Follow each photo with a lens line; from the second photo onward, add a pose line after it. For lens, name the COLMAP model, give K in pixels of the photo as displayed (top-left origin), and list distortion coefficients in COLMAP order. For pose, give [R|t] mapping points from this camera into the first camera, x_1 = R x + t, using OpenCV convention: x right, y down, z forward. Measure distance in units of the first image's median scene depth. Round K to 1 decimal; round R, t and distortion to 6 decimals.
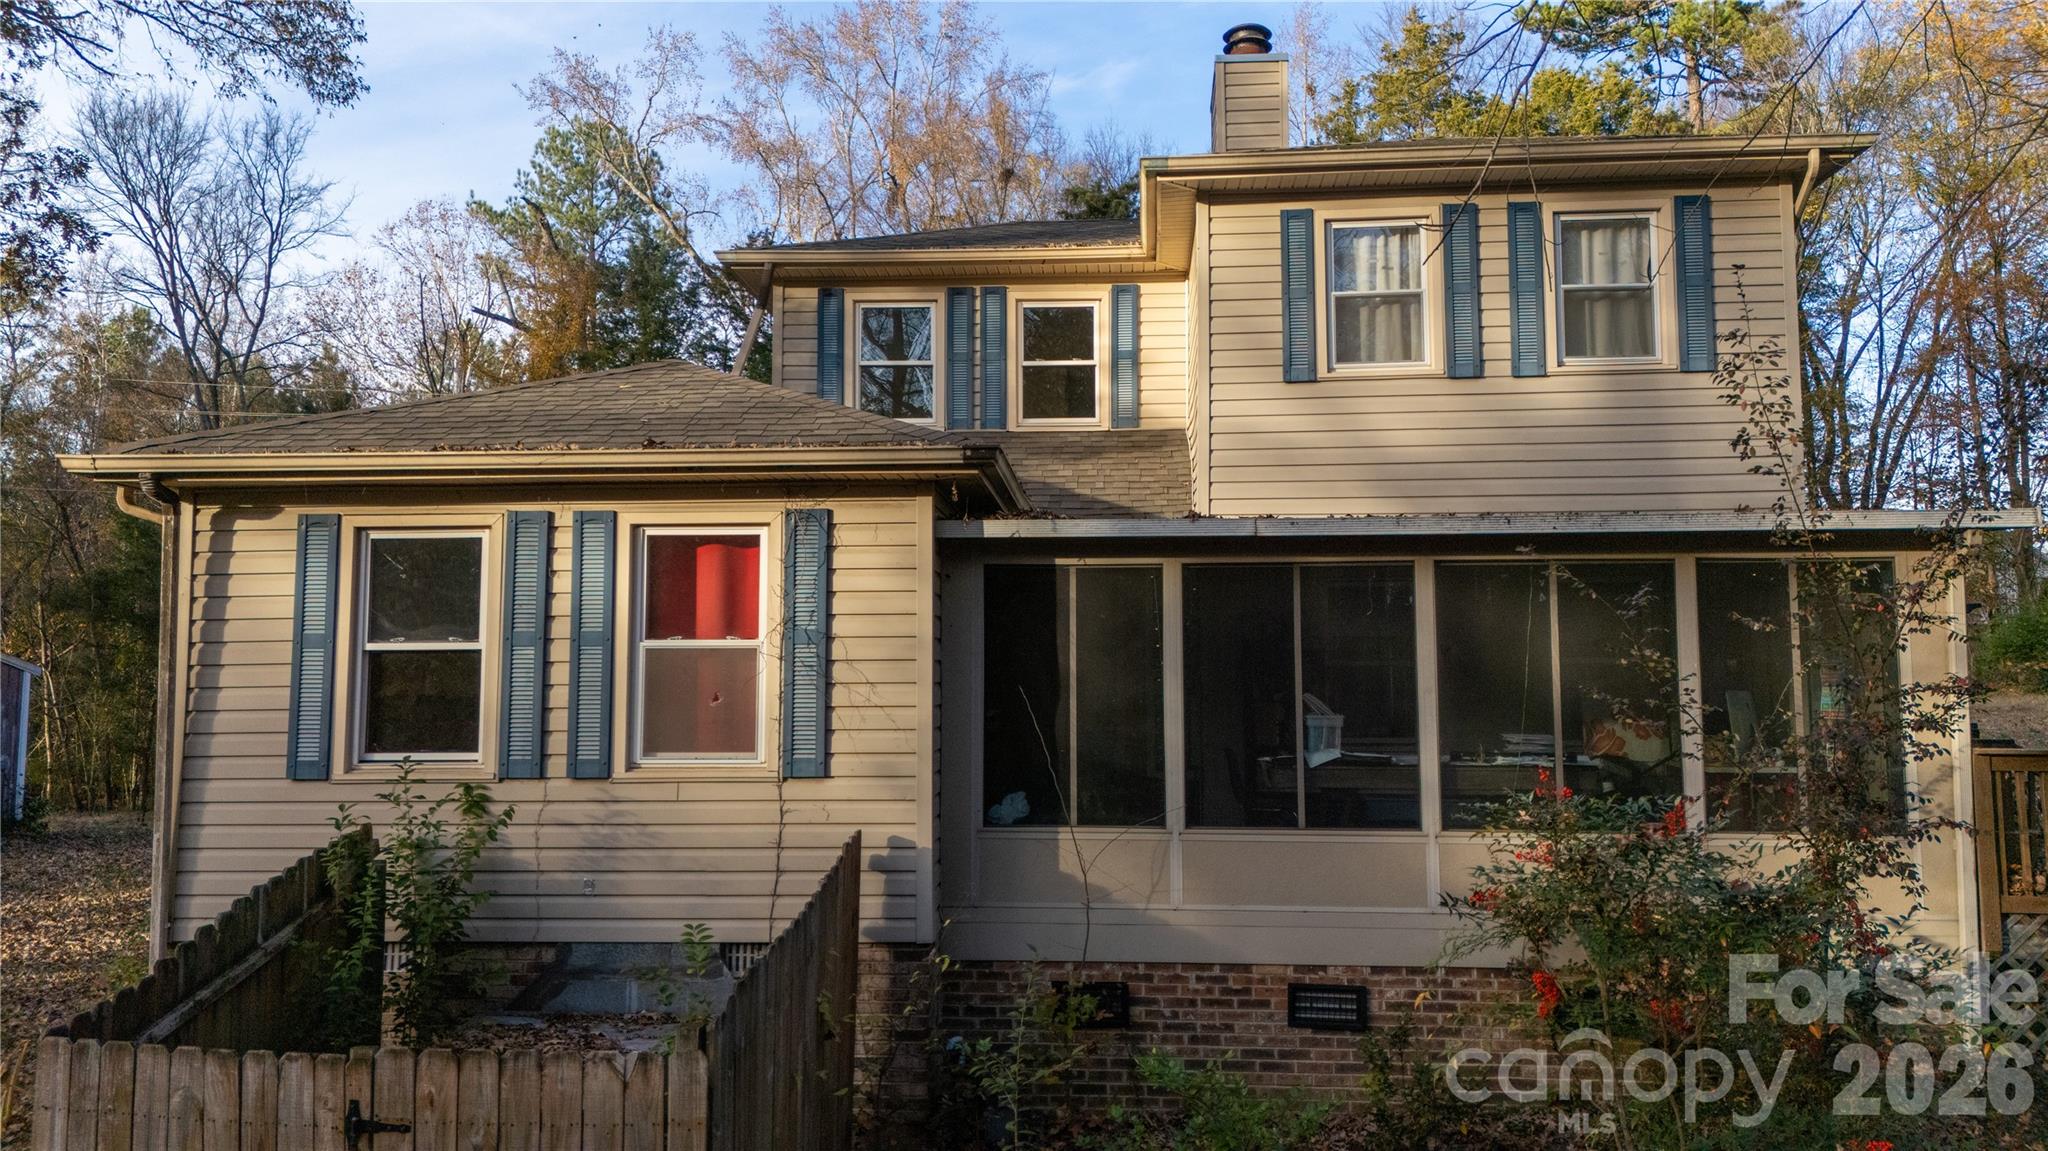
lens RADIAL K [[1476.4, 0, 1024.0], [0, 1476.4, 575.5], [0, 0, 1]] dist [0.079826, -0.088500]
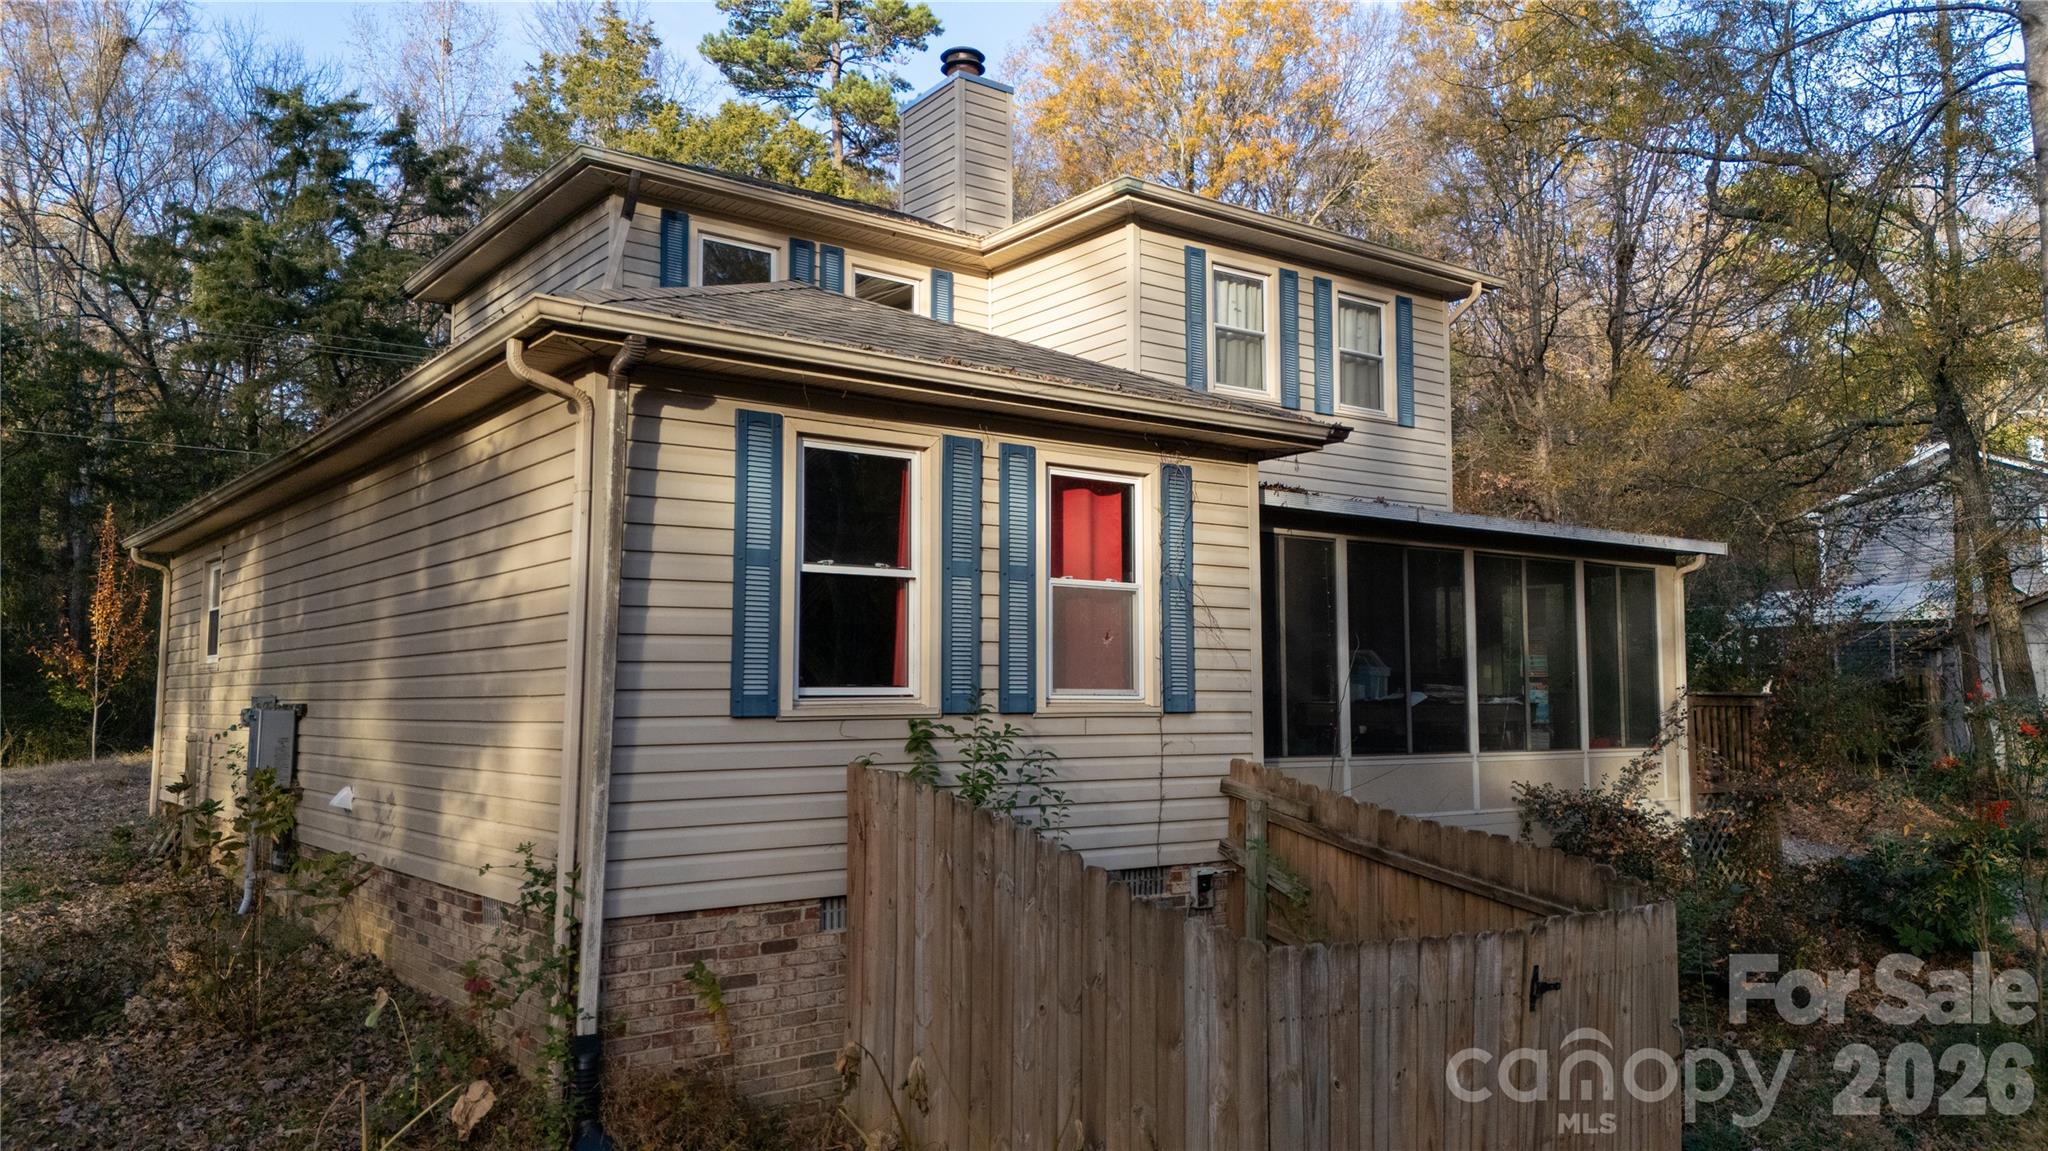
lens RADIAL K [[1481.8, 0, 1024.0], [0, 1481.8, 575.5], [0, 0, 1]] dist [0.090499, -0.000647]
pose [[0.754449, 0.056017, 0.653964, -0.921977], [-0.056650, 0.998191, -0.020147, 0.063014], [-0.653910, -0.021847, 0.756257, 0.249121]]
